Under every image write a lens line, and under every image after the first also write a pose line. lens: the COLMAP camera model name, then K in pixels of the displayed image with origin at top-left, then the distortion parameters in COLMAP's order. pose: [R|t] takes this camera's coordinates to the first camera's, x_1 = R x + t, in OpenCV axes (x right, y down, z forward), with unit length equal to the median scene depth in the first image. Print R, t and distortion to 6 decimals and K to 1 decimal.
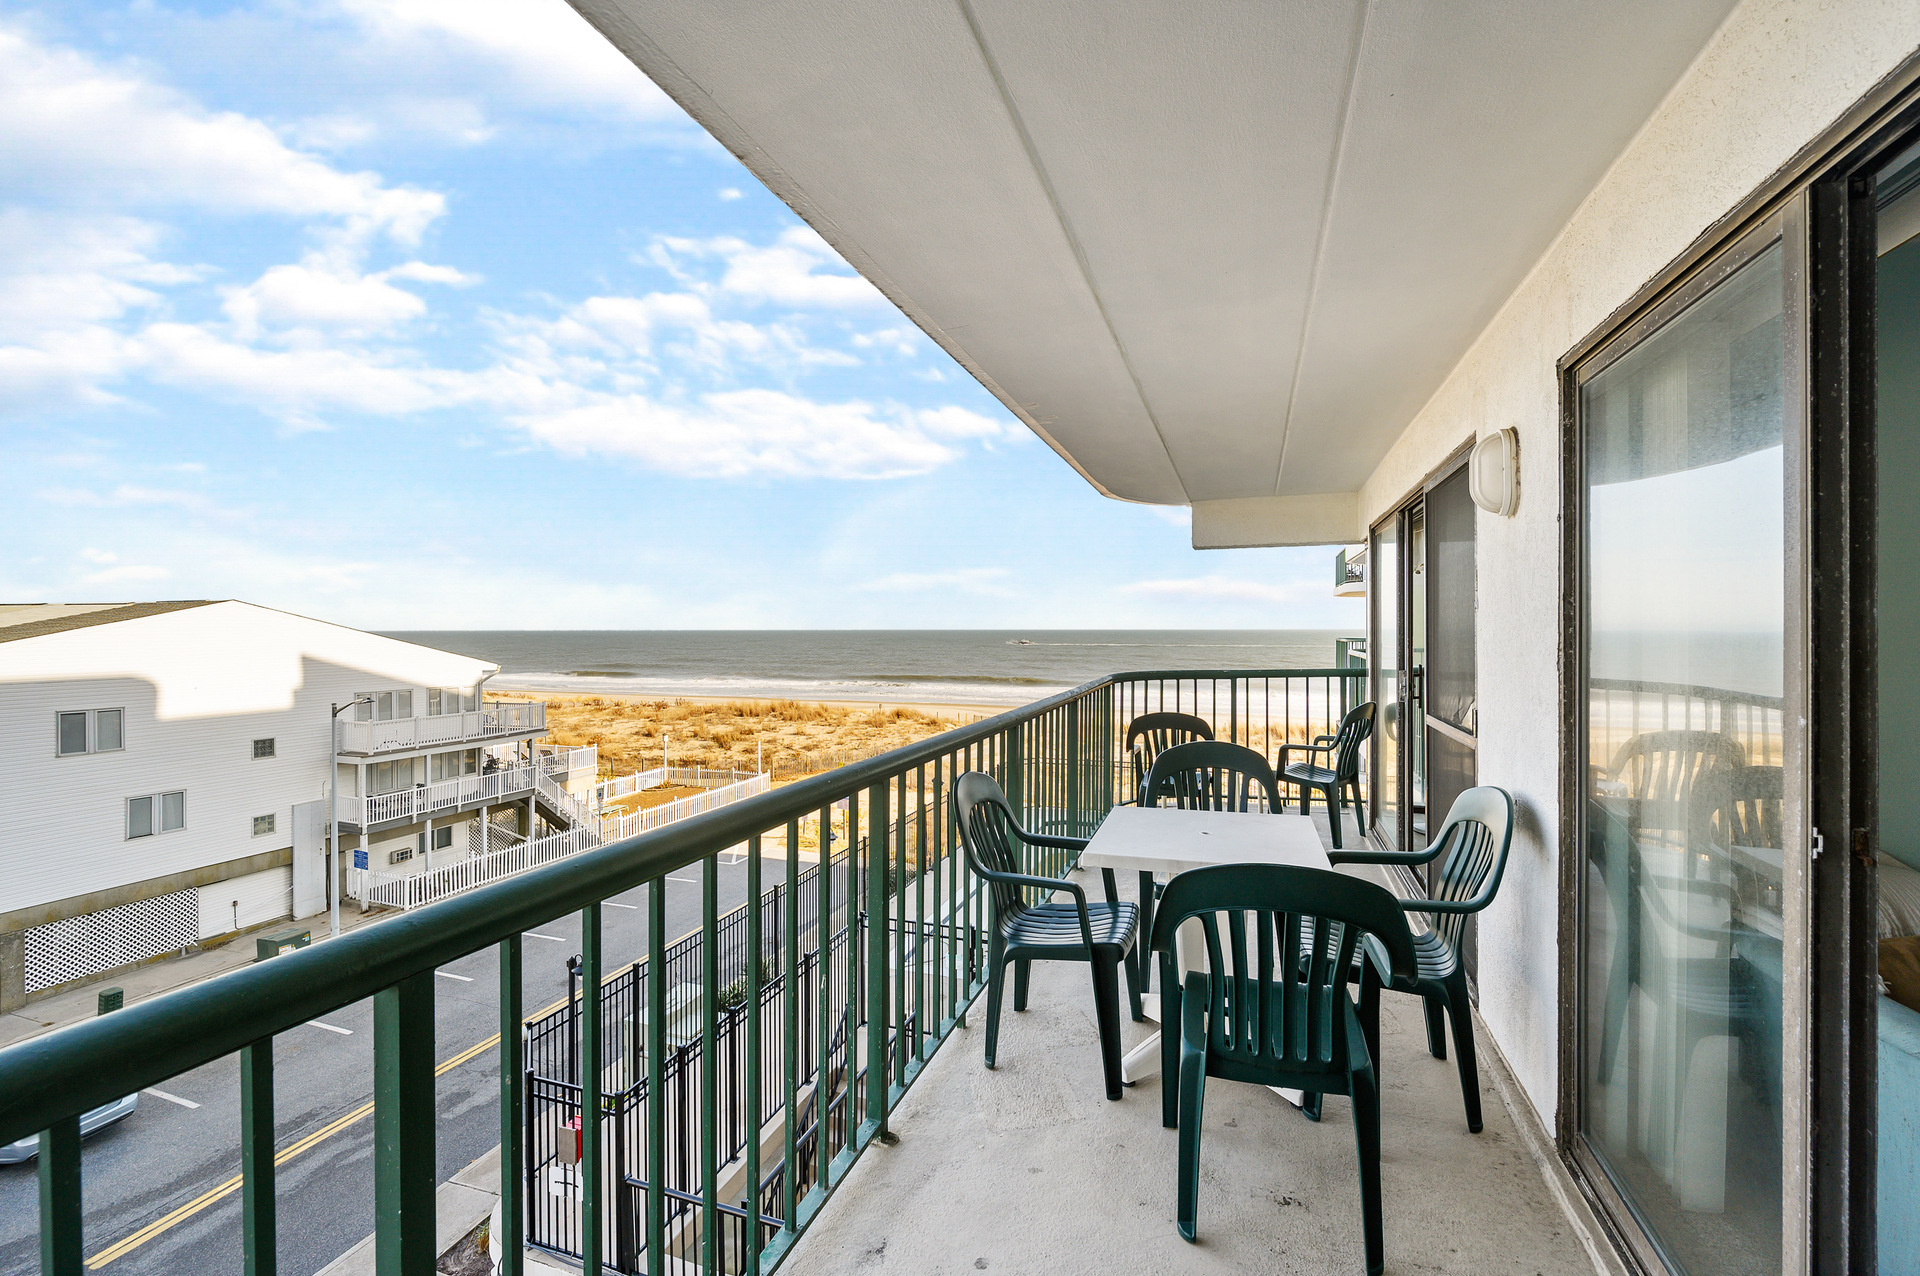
lens RADIAL K [[798.6, 0, 960.0], [0, 798.6, 638.0], [0, 0, 1]] dist [-0.015919, 0.000052]
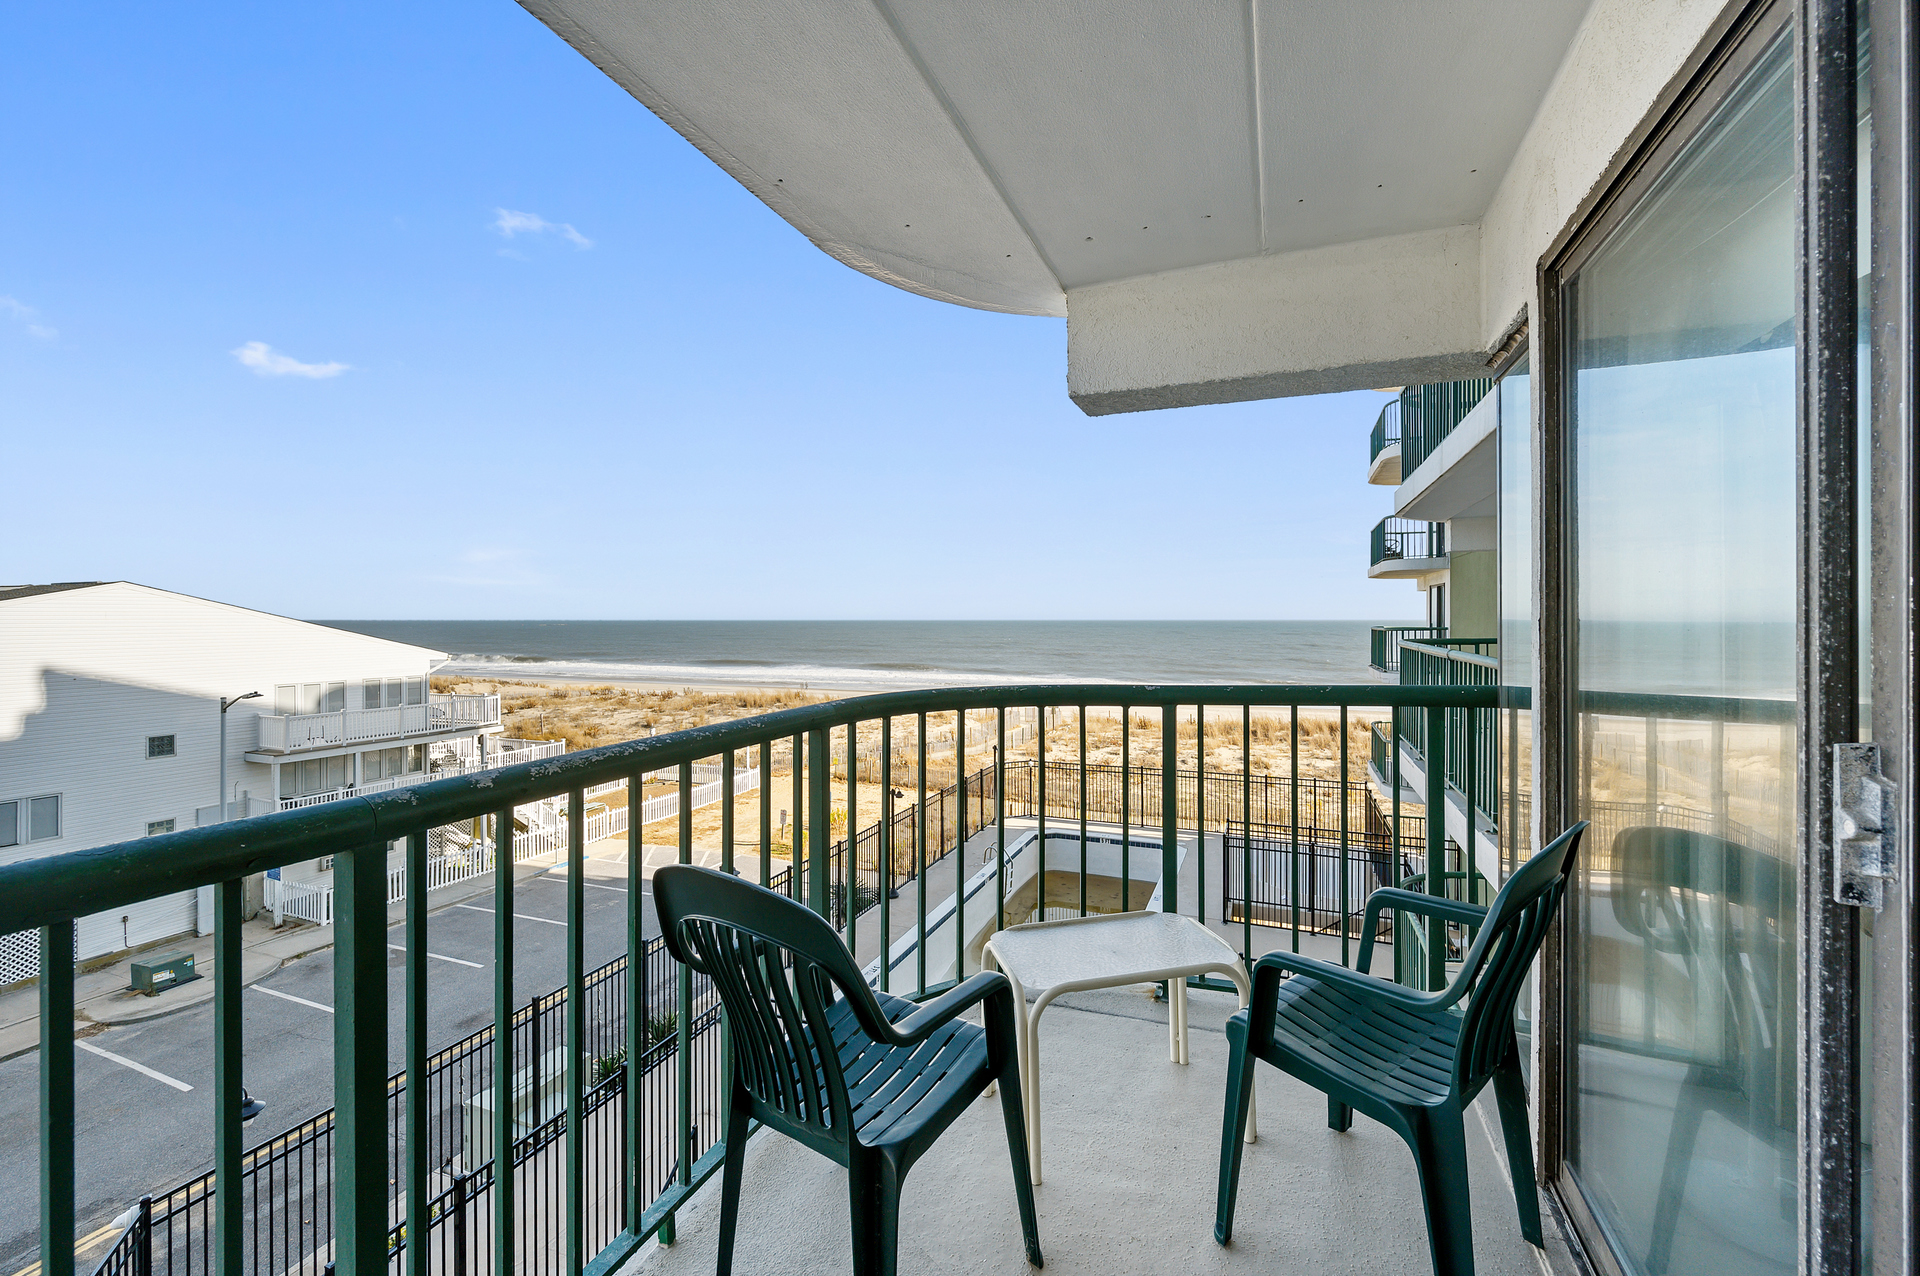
lens RADIAL K [[790.1, 0, 960.0], [0, 790.1, 638.0], [0, 0, 1]] dist [0.001444, -0.006605]
pose [[0.999290, 0.003002, -0.037569, 0.061270], [-0.002495, 0.999905, 0.013524, 0.001897], [0.037606, -0.013421, 0.999203, 0.140193]]
